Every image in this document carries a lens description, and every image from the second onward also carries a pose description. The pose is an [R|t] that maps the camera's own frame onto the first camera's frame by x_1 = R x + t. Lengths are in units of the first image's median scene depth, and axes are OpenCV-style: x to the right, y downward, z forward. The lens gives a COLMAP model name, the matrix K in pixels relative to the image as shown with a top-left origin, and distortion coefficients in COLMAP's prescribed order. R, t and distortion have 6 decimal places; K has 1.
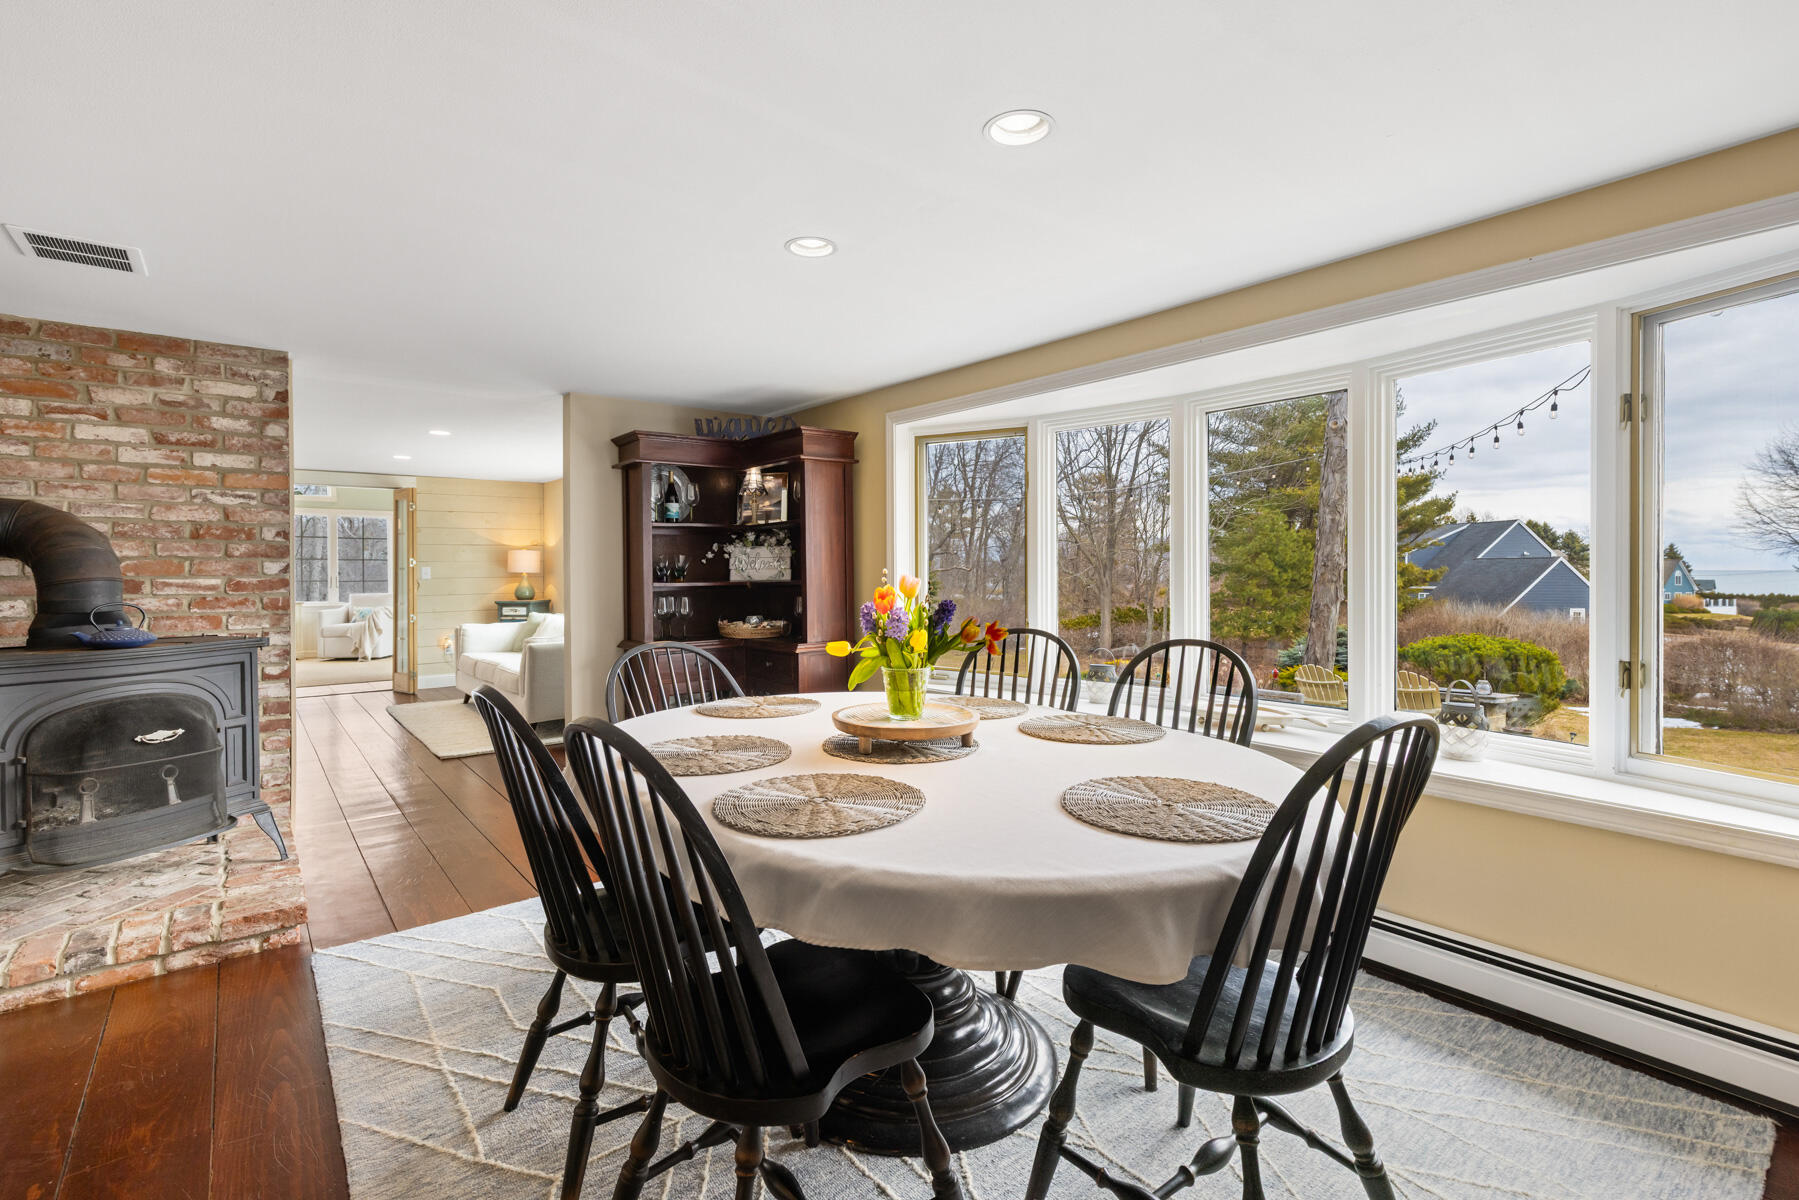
lens RADIAL K [[776.9, 0, 944.1], [0, 776.9, 576.1], [0, 0, 1]] dist [-0.012489, 0.001811]
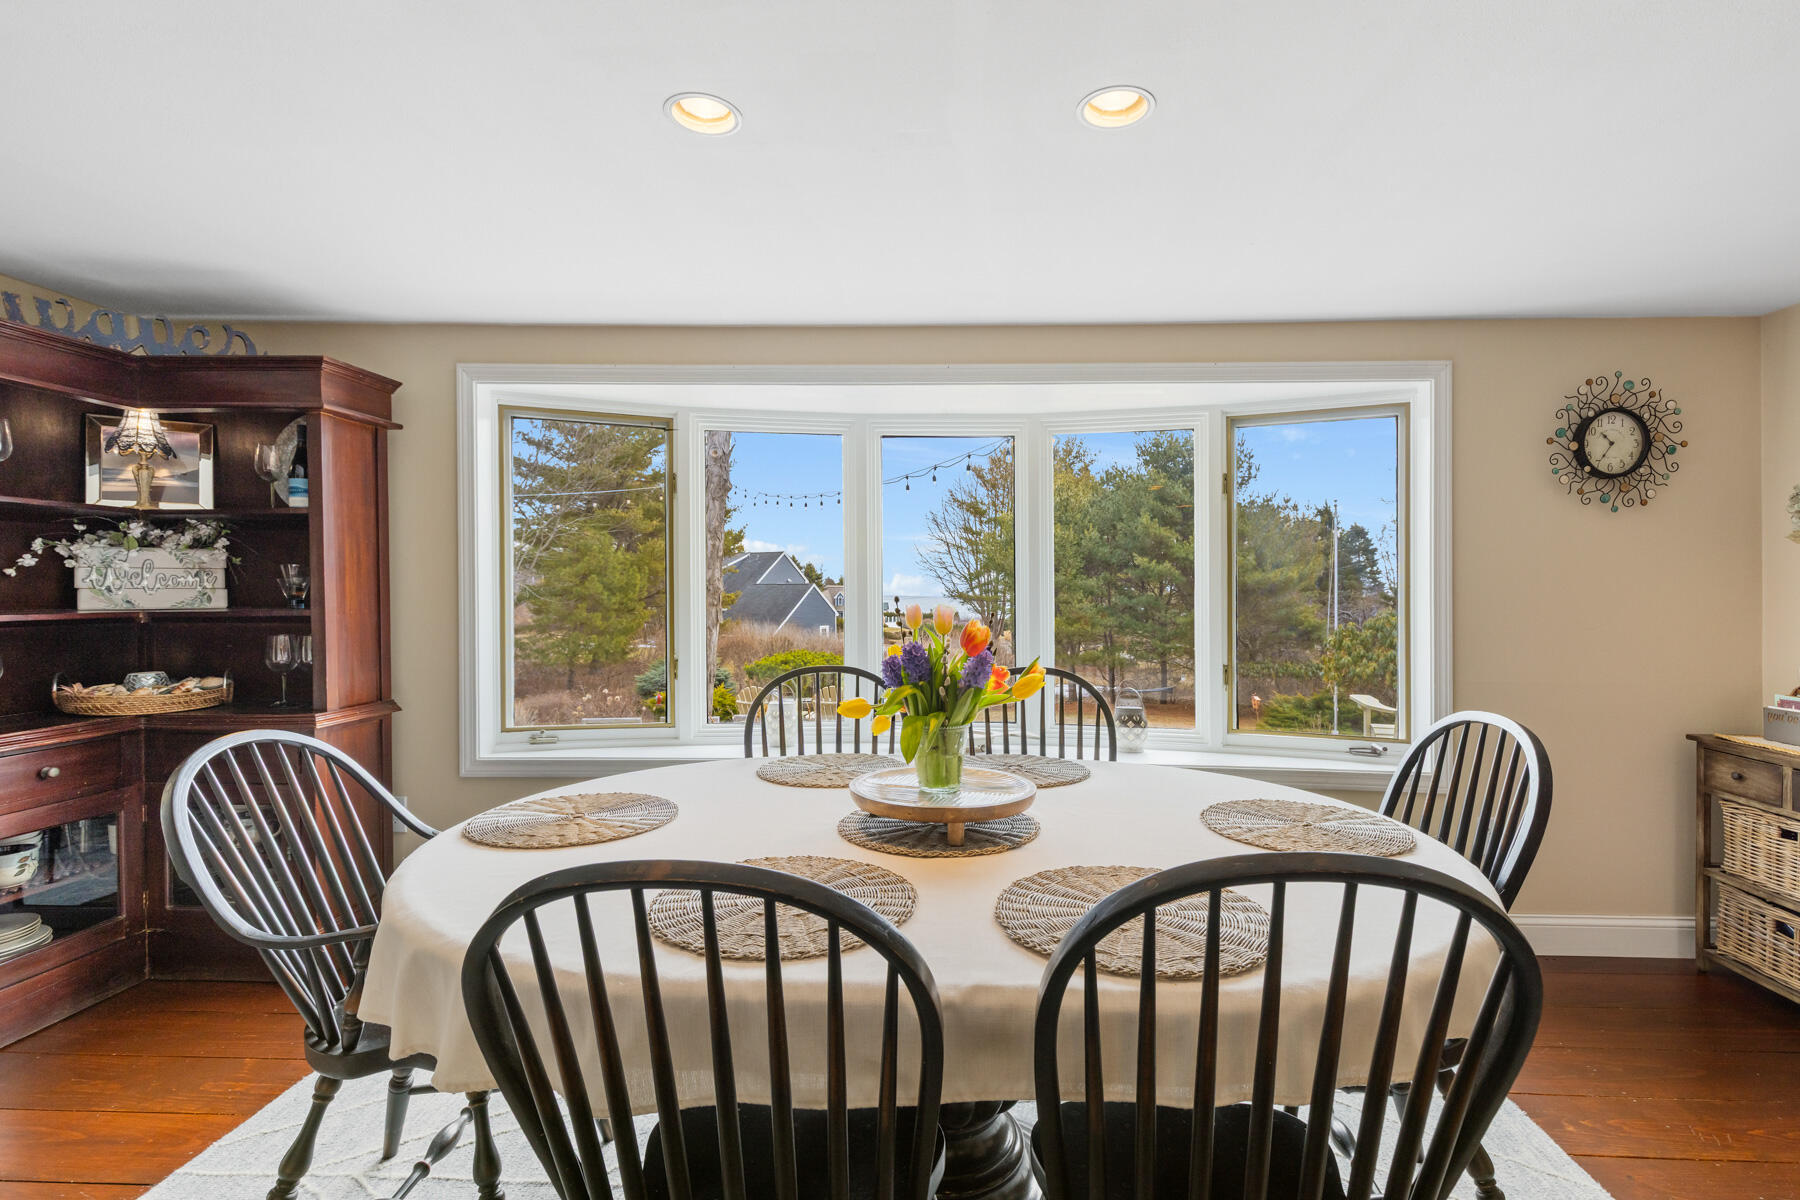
lens RADIAL K [[810.6, 0, 885.0], [0, 810.6, 594.9], [0, 0, 1]] dist [-0.002676, -0.000237]
pose [[0.690190, 0.006825, 0.723596, -0.294735], [-0.003657, 0.999976, -0.005944, -0.003128], [-0.723619, 0.001457, 0.690198, 0.211710]]
